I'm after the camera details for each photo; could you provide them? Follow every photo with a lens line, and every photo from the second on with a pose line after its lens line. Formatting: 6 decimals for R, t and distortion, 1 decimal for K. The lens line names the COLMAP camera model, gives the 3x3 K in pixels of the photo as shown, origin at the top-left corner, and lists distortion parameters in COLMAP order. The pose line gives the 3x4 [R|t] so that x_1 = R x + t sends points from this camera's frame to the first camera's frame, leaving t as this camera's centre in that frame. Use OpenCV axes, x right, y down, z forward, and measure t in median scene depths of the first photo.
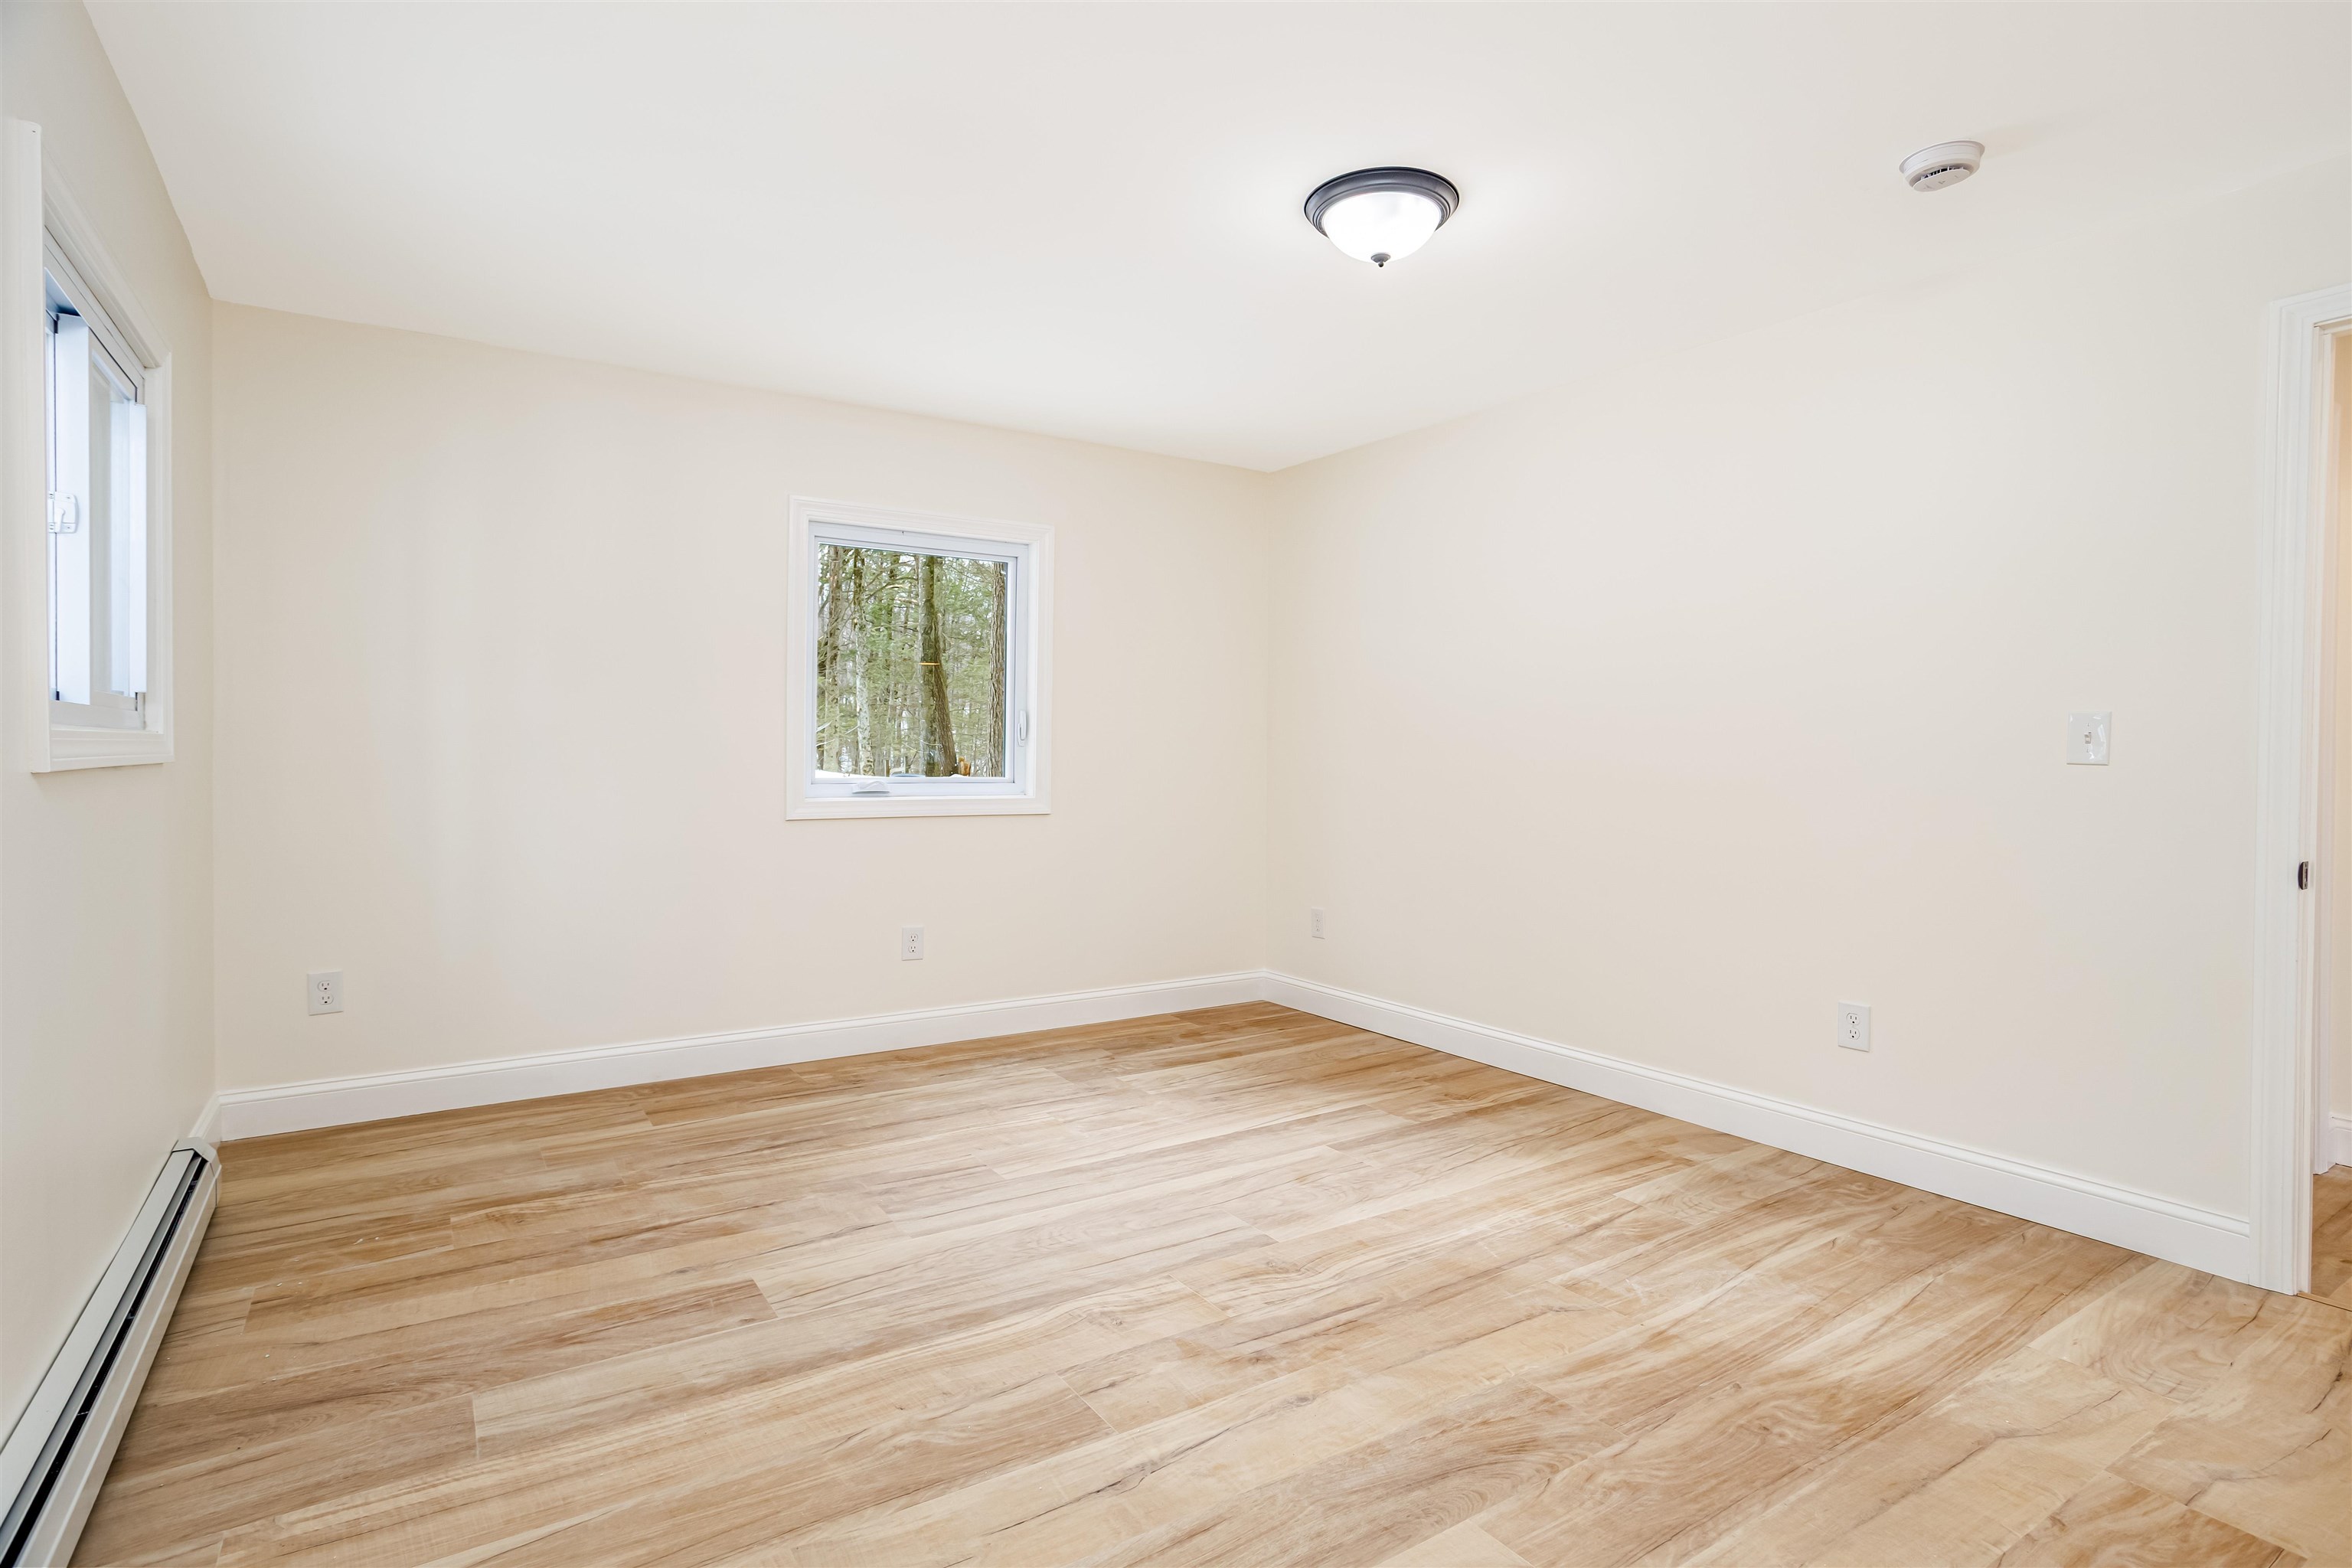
lens RADIAL K [[1139.3, 0, 1178.4], [0, 1139.3, 766.4], [0, 0, 1]] dist [-0.050596, 0.027938]
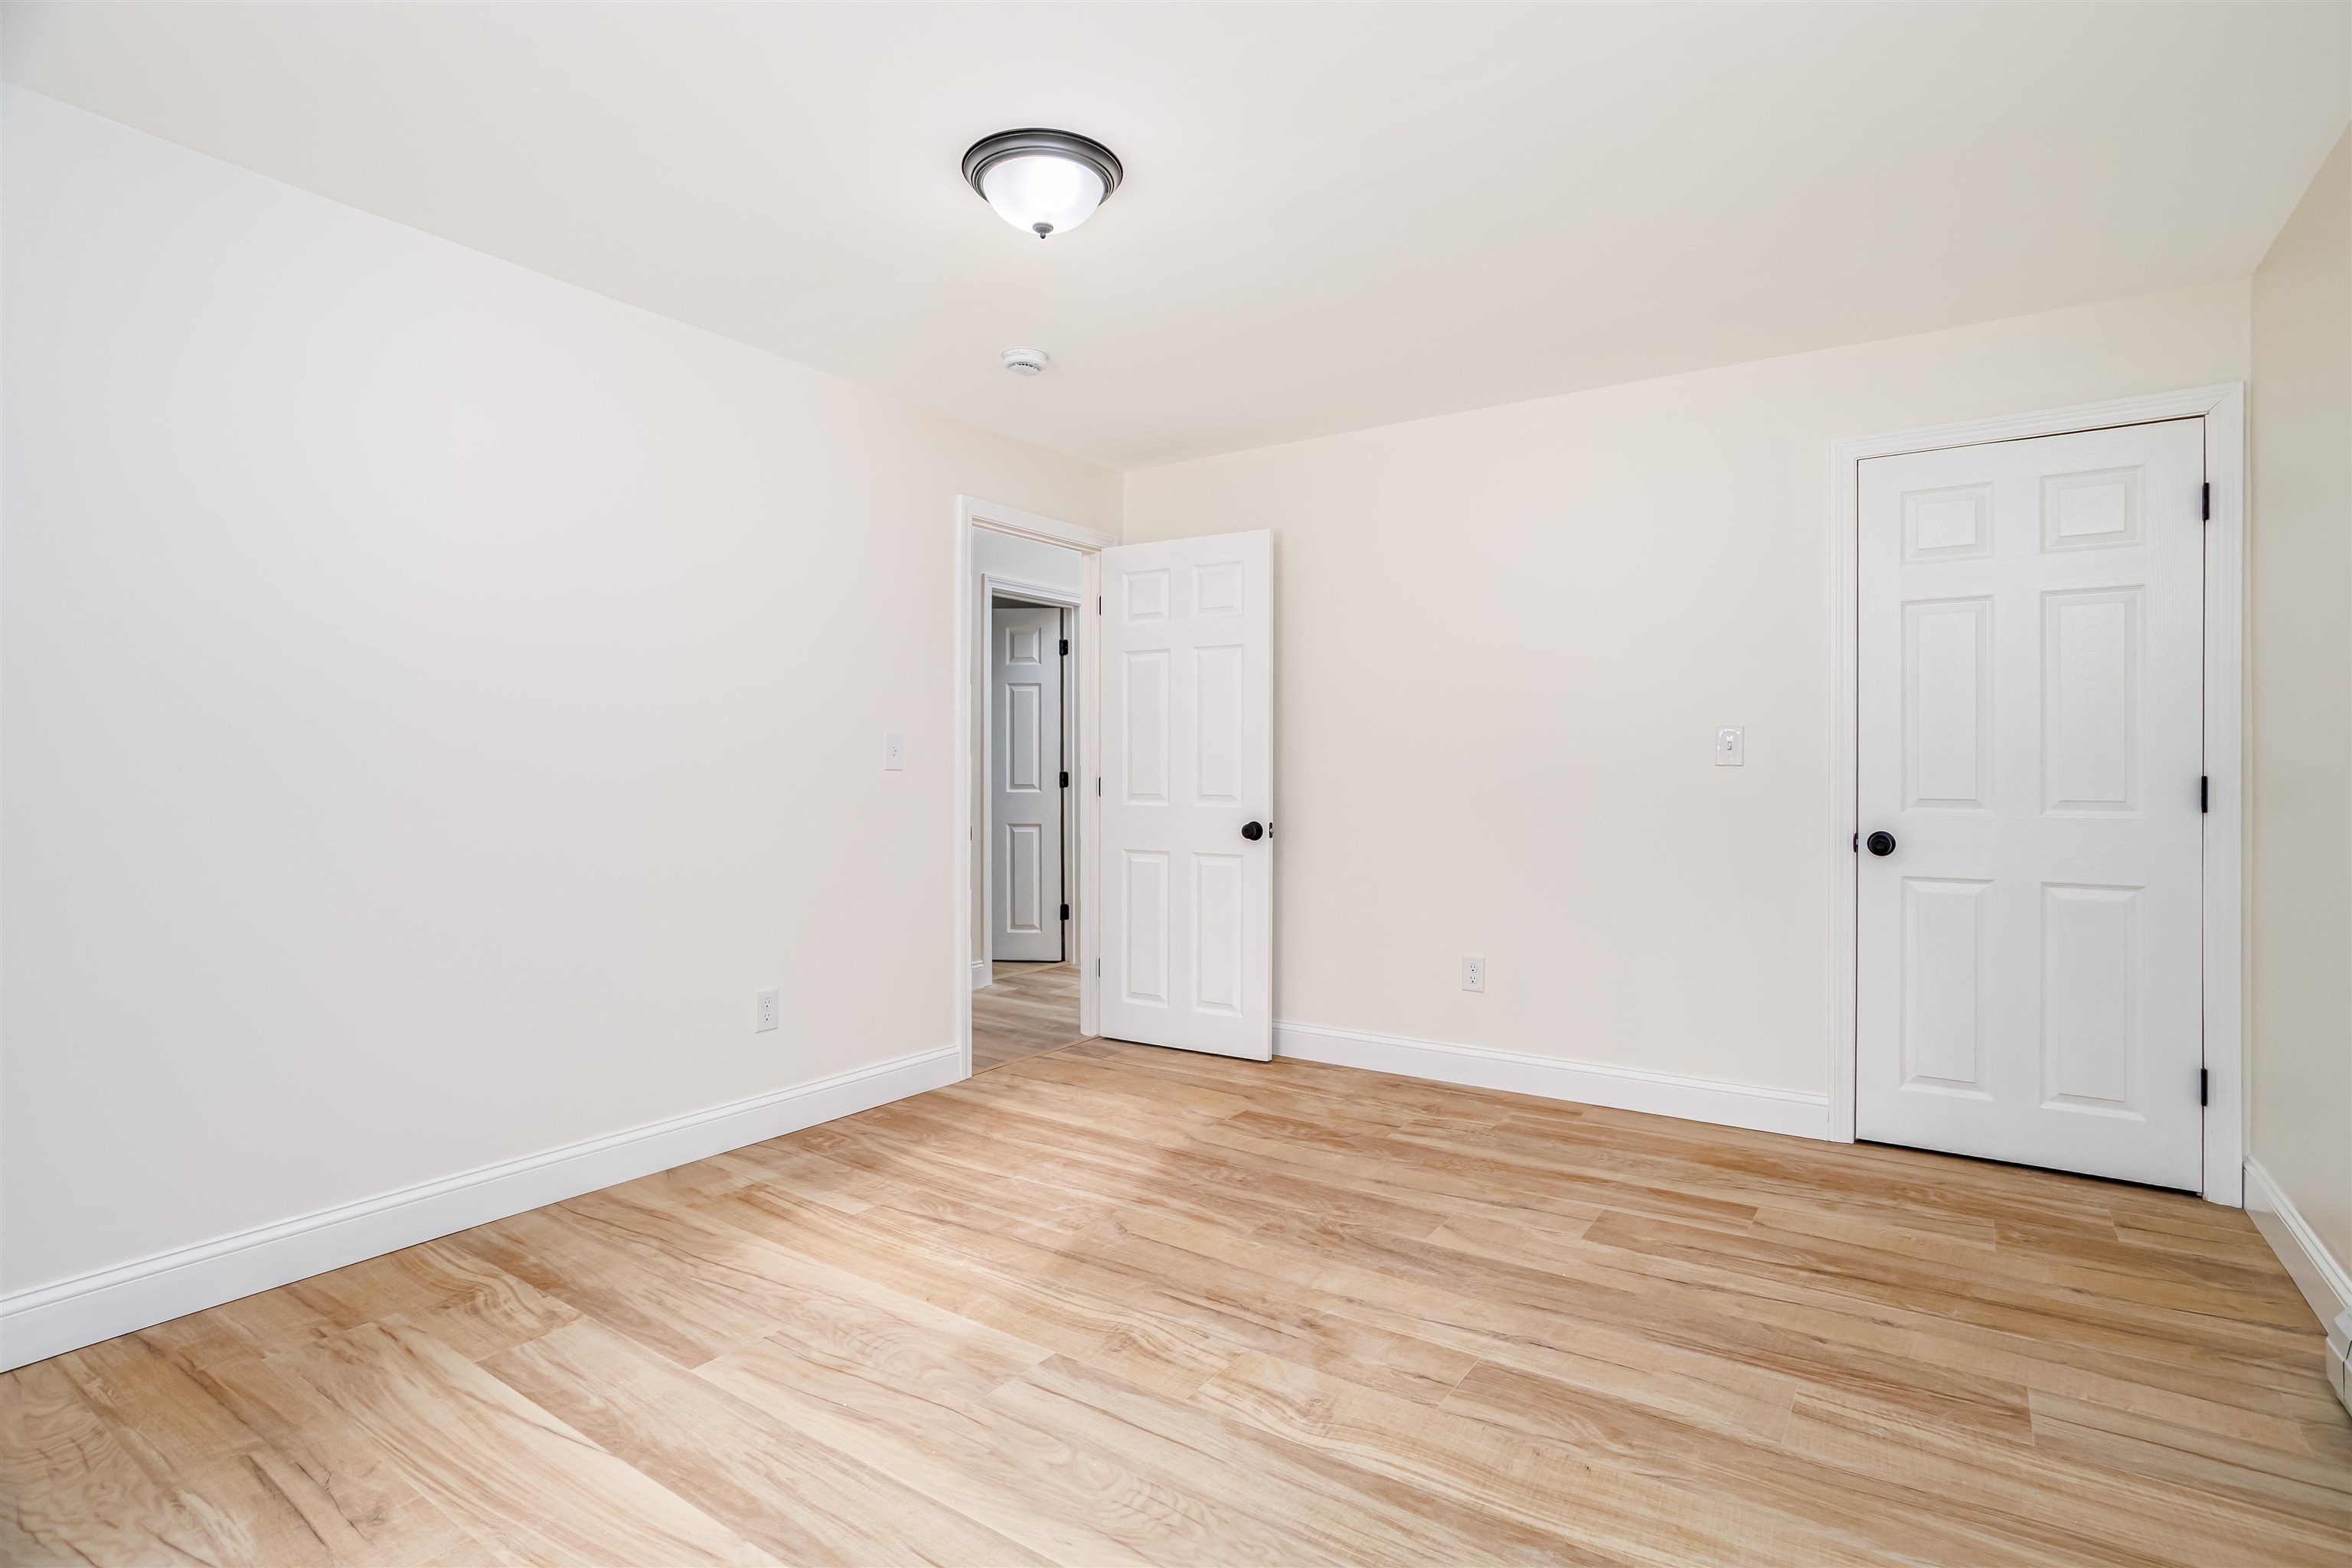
lens RADIAL K [[1139.3, 0, 1178.4], [0, 1139.3, 766.4], [0, 0, 1]] dist [-0.050596, 0.027938]
pose [[-0.351696, -0.005758, 0.936097, -0.789642], [0.007780, 0.999929, 0.009074, -0.035180], [-0.936082, 0.010474, -0.351626, 1.284009]]
